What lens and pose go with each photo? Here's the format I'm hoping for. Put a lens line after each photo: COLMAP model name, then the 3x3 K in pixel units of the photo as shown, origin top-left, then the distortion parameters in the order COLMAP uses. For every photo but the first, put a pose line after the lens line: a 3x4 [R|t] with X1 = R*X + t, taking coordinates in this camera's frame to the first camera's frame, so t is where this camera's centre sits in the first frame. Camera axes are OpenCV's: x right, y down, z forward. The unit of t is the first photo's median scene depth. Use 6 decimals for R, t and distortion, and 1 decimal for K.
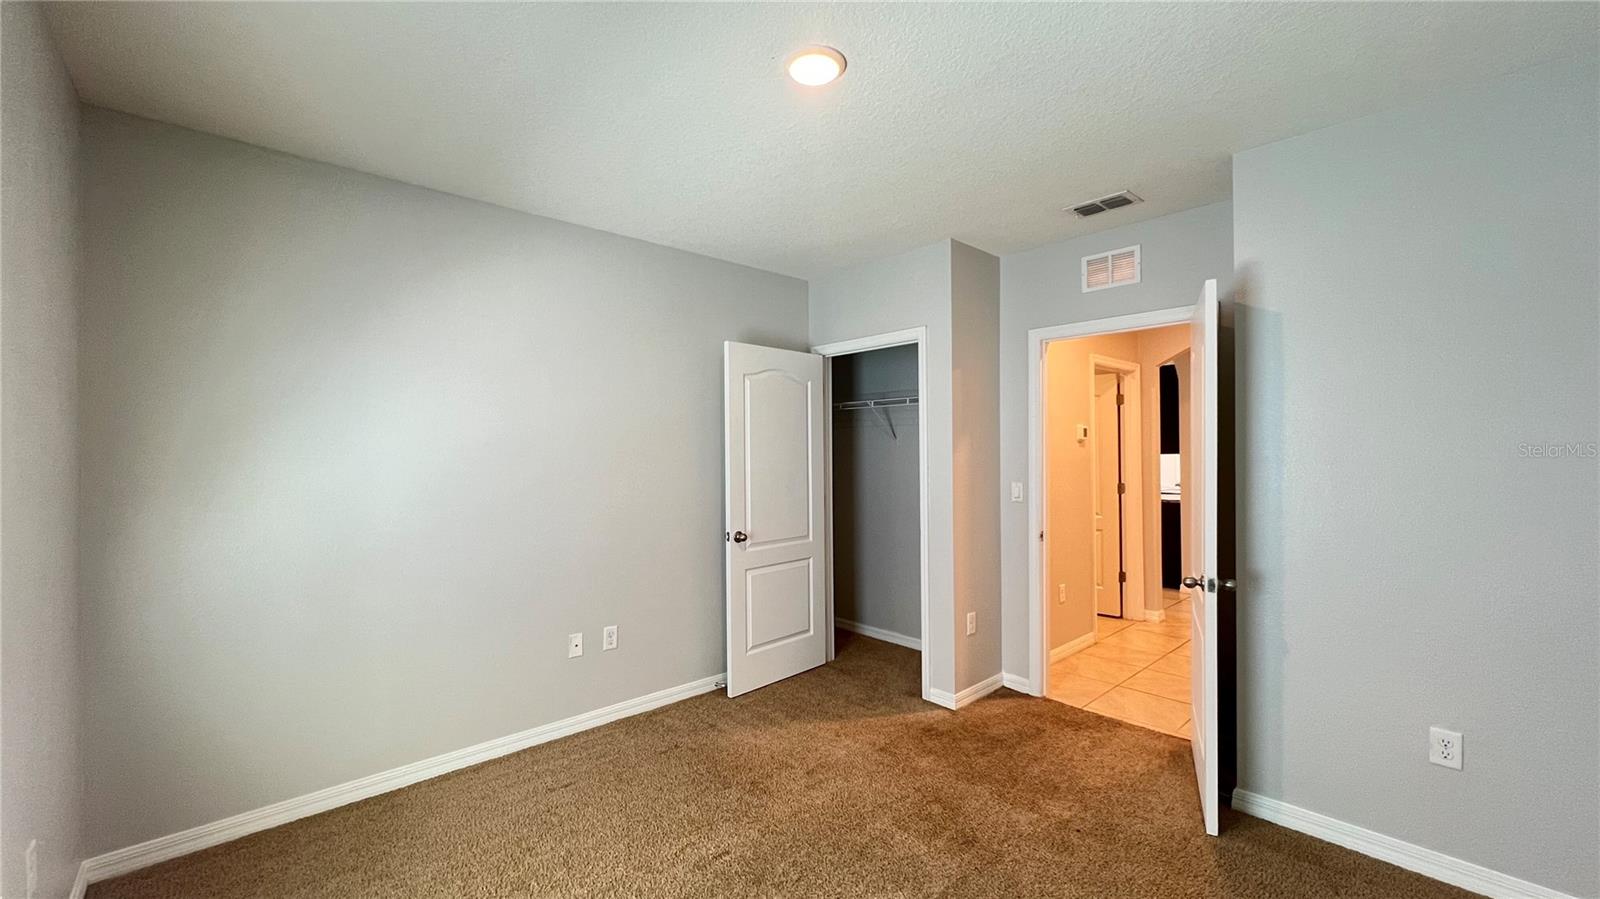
lens RADIAL K [[639.1, 0, 794.5], [0, 639.1, 444.1], [0, 0, 1]] dist [-0.000903, 0.000631]
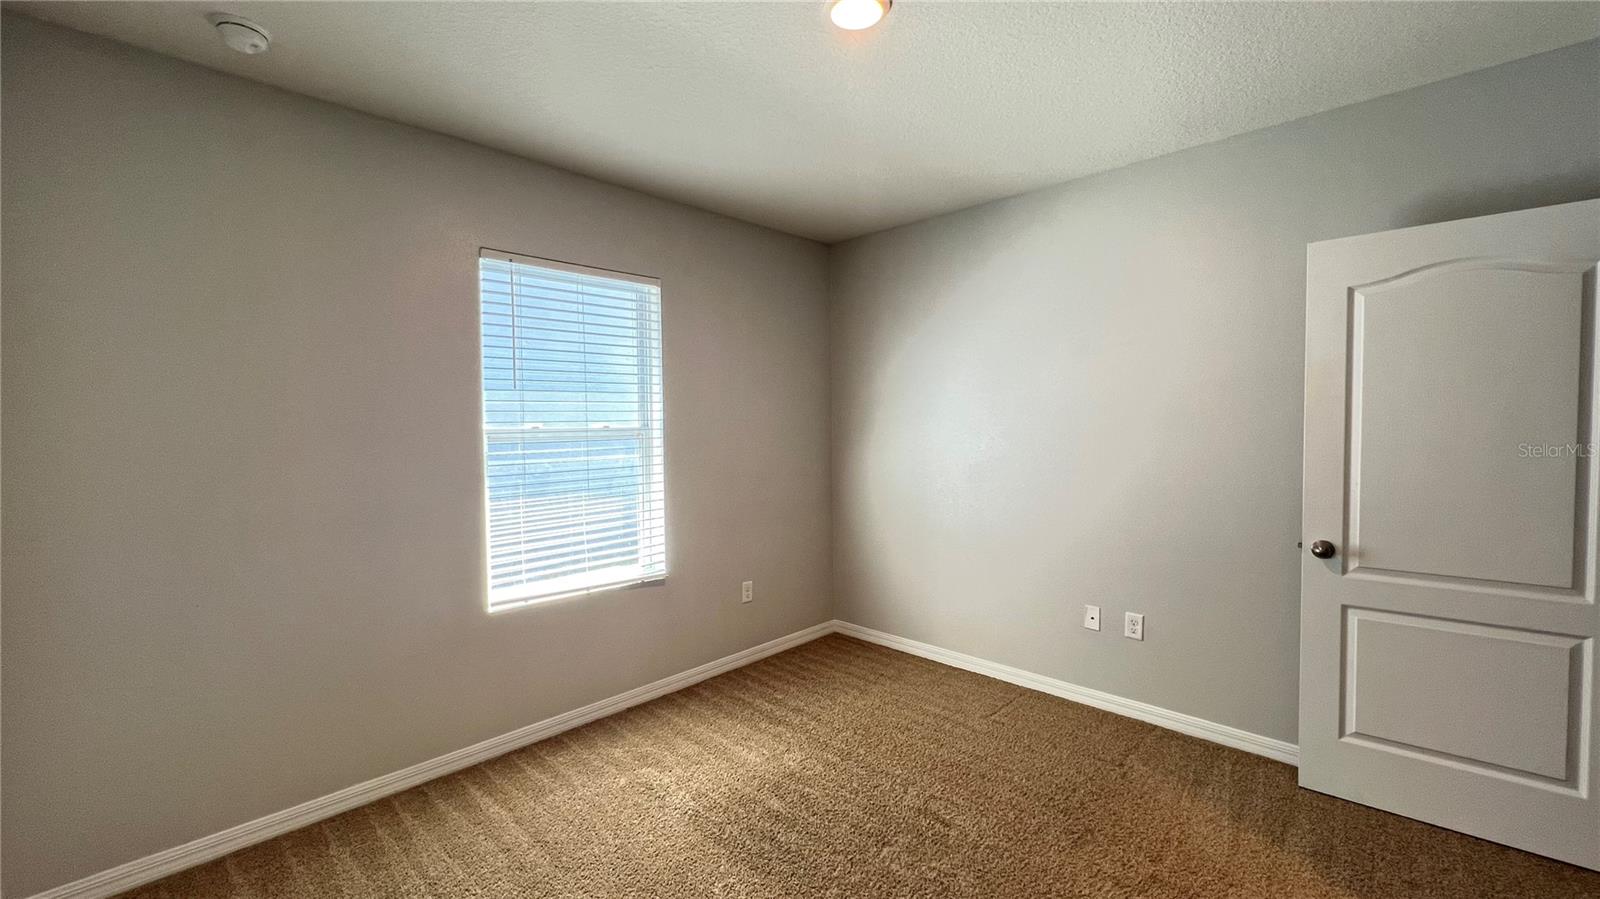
lens RADIAL K [[639.1, 0, 794.0], [0, 639.1, 452.4], [0, 0, 1]] dist [-0.000903, 0.000631]
pose [[0.061615, 0.054529, -0.996609, 0.540668], [0.023921, 0.998139, 0.056091, -0.000061], [0.997813, -0.027296, 0.060196, 0.463663]]
